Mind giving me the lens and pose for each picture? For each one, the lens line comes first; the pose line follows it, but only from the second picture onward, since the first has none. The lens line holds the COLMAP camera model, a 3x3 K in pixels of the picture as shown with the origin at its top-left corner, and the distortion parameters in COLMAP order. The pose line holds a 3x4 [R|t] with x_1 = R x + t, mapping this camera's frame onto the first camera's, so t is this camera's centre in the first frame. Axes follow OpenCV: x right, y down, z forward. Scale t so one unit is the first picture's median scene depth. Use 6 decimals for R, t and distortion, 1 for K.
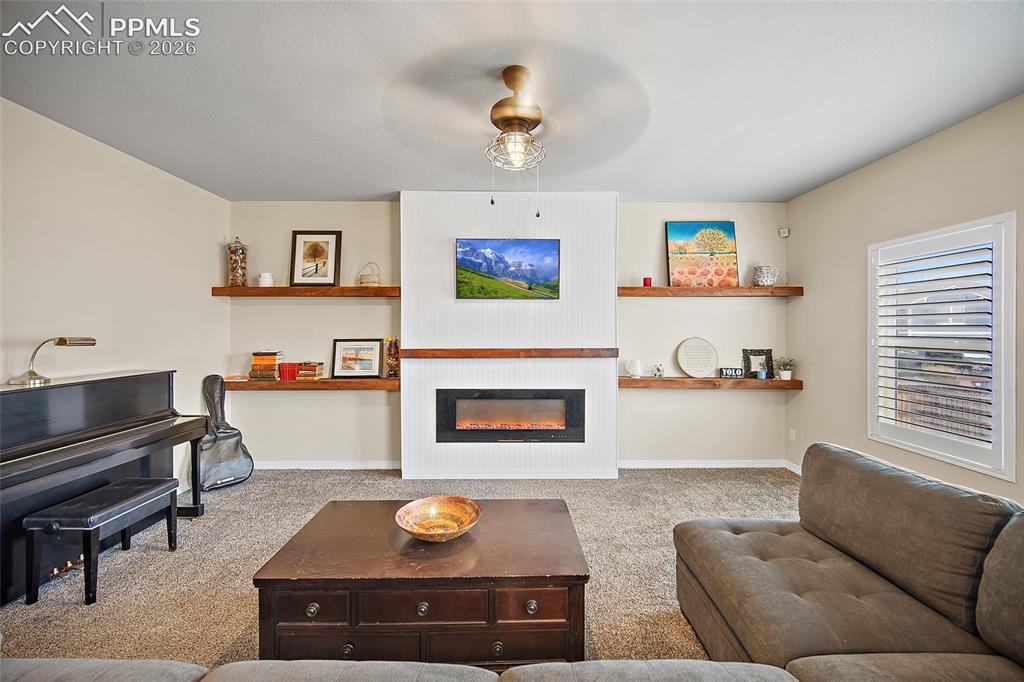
lens RADIAL K [[403.7, 0, 512.4], [0, 403.7, 332.5], [0, 0, 1]] dist [-0.003818, 0.000631]
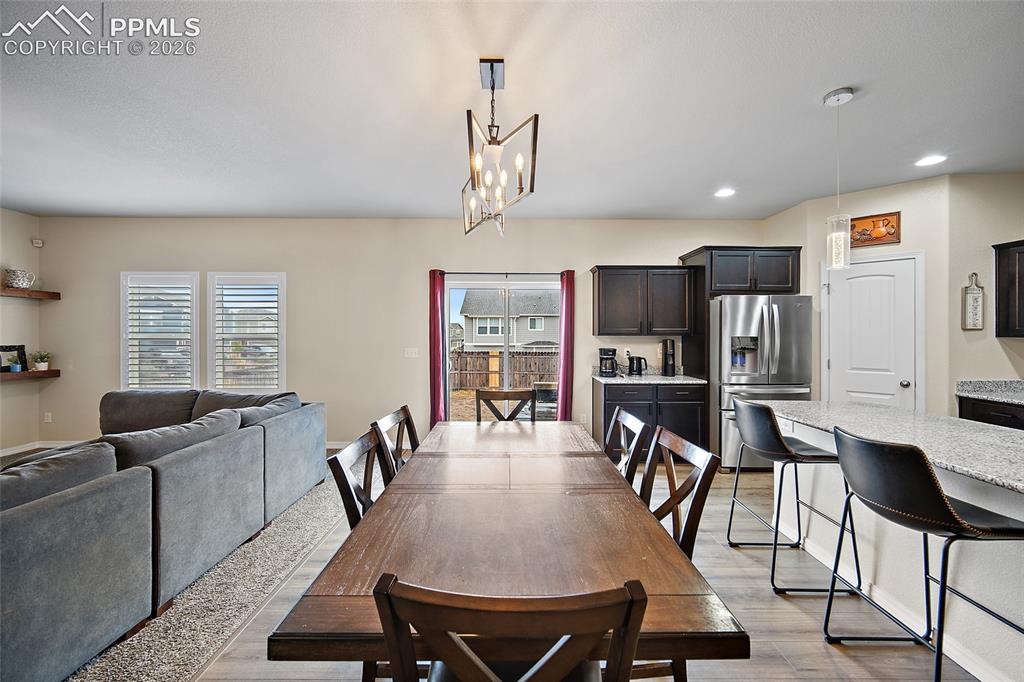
lens RADIAL K [[403.7, 0, 515.5], [0, 403.7, 334.7], [0, 0, 1]] dist [-0.003818, 0.000631]
pose [[-0.000201, -0.001227, 0.999999, -0.485942], [0.004387, 0.999990, 0.001227, 0.018166], [-0.999990, 0.004387, -0.000195, -0.370792]]
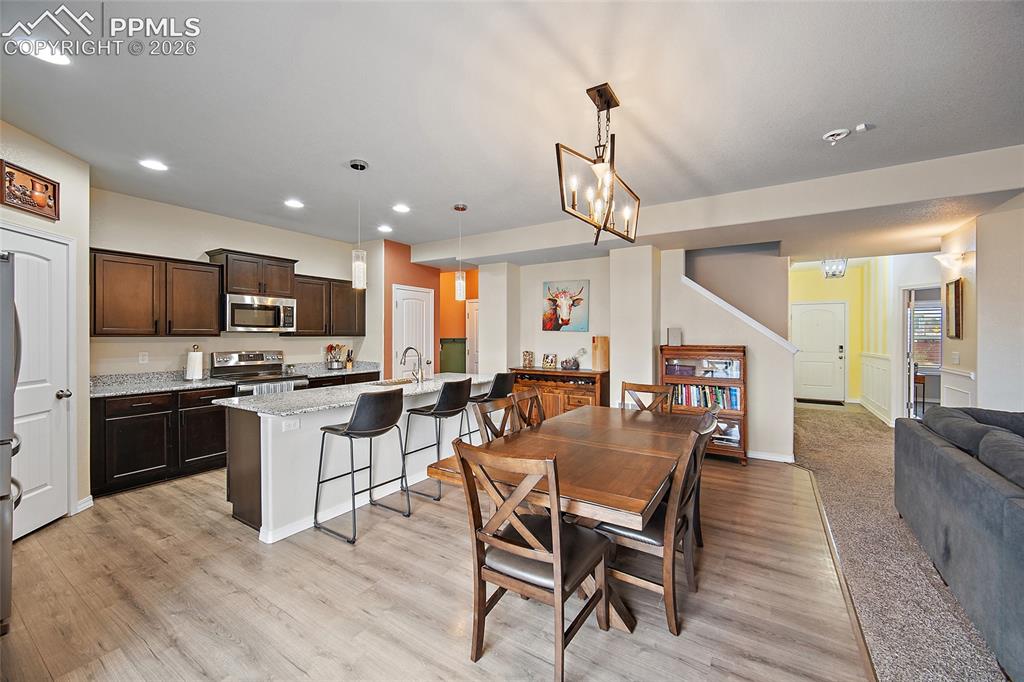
lens RADIAL K [[403.7, 0, 515.2], [0, 403.7, 337.0], [0, 0, 1]] dist [-0.003818, 0.000631]
pose [[-0.537724, 0.003411, -0.843114, 0.574569], [-0.008721, 0.999916, 0.009608, 0.013081], [0.843076, 0.012519, -0.537649, -0.134509]]
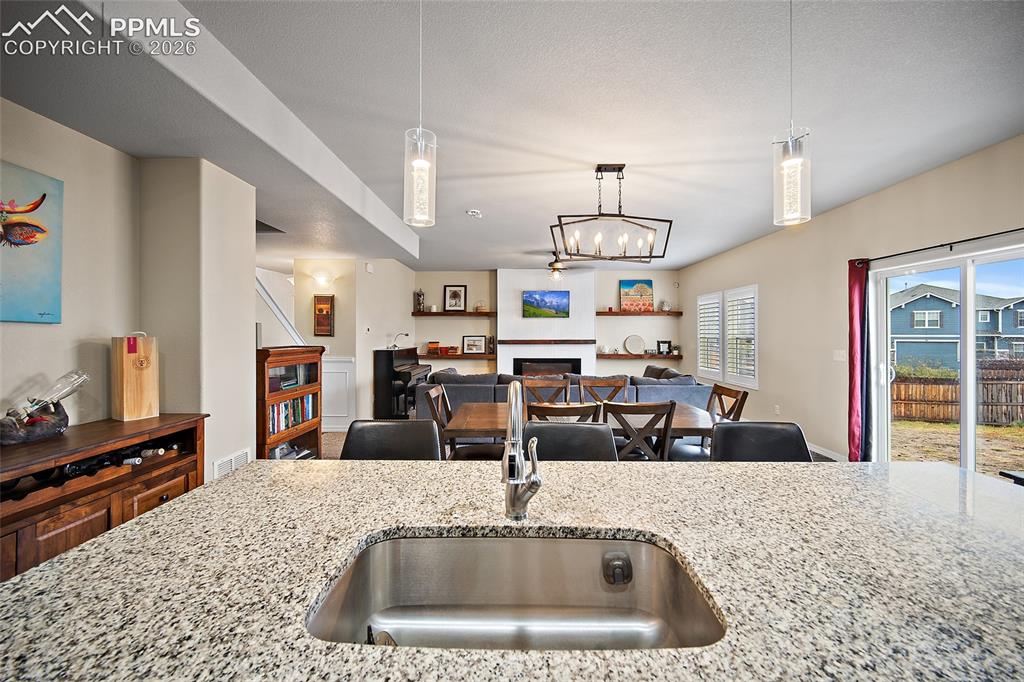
lens RADIAL K [[403.7, 0, 511.9], [0, 403.7, 336.3], [0, 0, 1]] dist [-0.003818, 0.000631]
pose [[0.999836, -0.000263, -0.018125, -0.149134], [0.000229, 0.999998, -0.001911, 0.022611], [0.018126, 0.001906, 0.999834, -1.151582]]
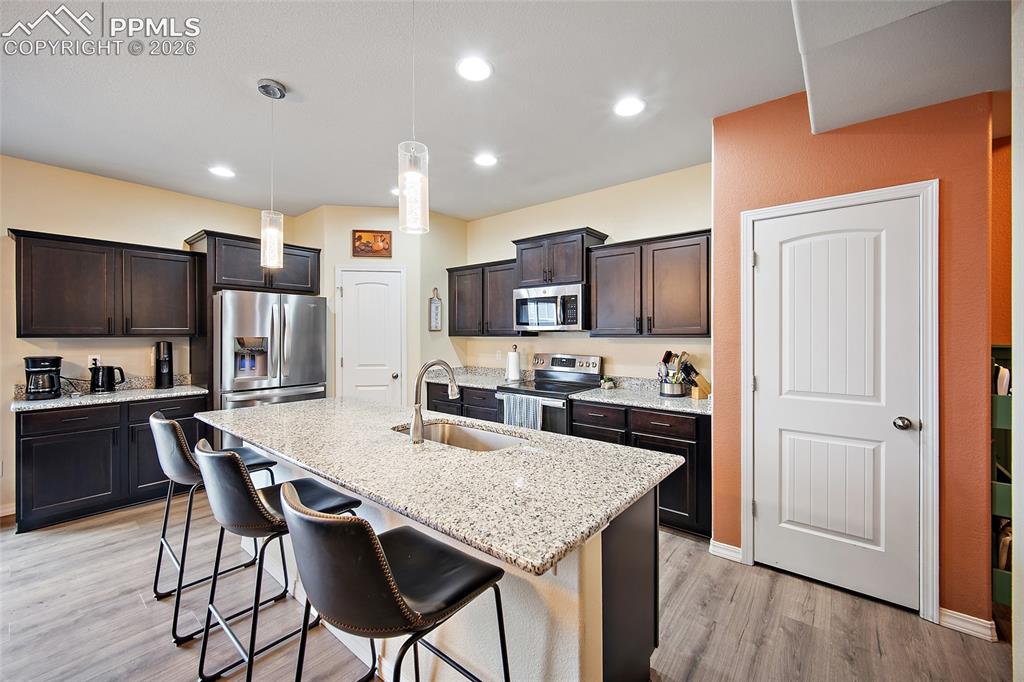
lens RADIAL K [[403.7, 0, 516.7], [0, 403.7, 337.0], [0, 0, 1]] dist [-0.003818, 0.000631]
pose [[-0.775727, -0.003553, 0.631058, -0.523211], [0.005576, 0.999907, 0.012484, 0.017560], [-0.631044, 0.013203, -0.775635, -0.604805]]
